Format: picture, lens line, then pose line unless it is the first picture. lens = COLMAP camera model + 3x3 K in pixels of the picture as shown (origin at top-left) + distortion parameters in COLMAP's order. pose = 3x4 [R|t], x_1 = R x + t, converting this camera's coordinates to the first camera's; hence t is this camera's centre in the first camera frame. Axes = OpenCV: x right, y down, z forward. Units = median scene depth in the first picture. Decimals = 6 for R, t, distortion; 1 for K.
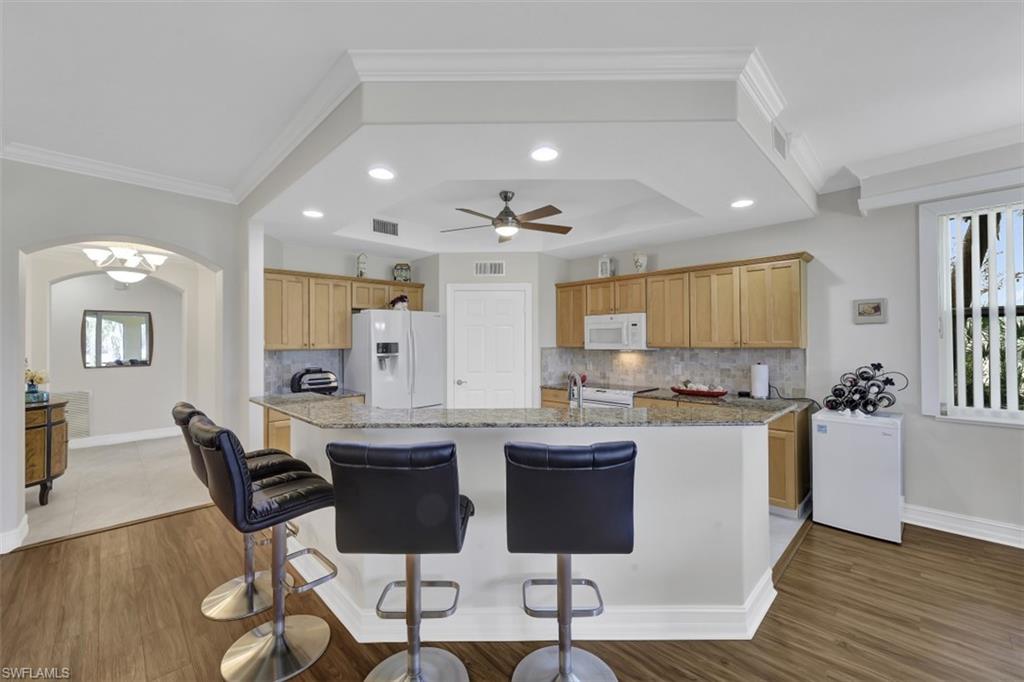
lens RADIAL K [[408.2, 0, 513.2], [0, 408.2, 336.7], [0, 0, 1]] dist [-0.001061, 0.000097]
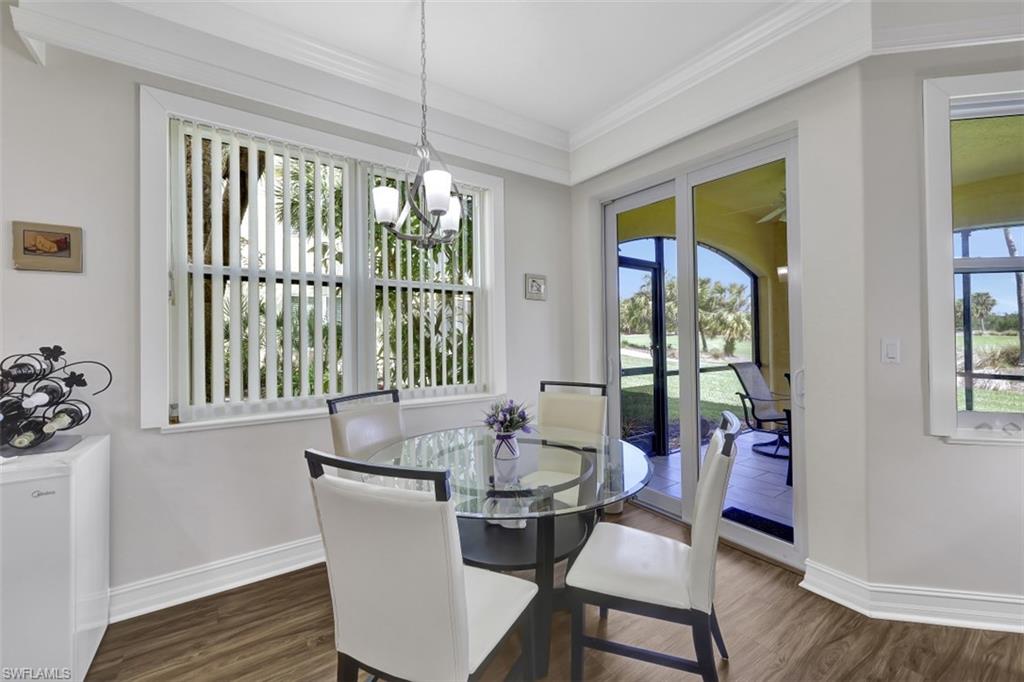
lens RADIAL K [[408.2, 0, 506.9], [0, 408.2, 333.4], [0, 0, 1]] dist [-0.001061, 0.000097]
pose [[0.184567, 0.005695, 0.982803, 0.366002], [0.000068, 0.999983, -0.005807, 0.038522], [-0.982820, 0.001139, 0.184564, 0.255590]]
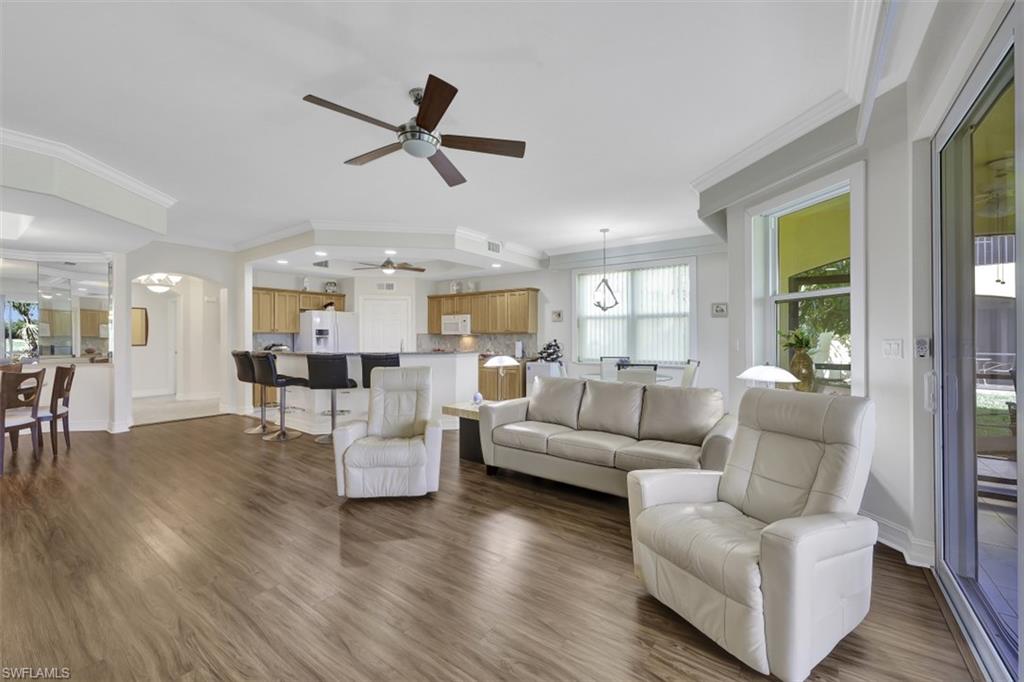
lens RADIAL K [[408.2, 0, 518.0], [0, 408.2, 335.7], [0, 0, 1]] dist [-0.001061, 0.000097]
pose [[0.986964, 0.005719, 0.160841, 0.243965], [-0.007527, 0.999915, 0.010631, 0.016342], [-0.160766, -0.011703, 0.986923, -0.873555]]
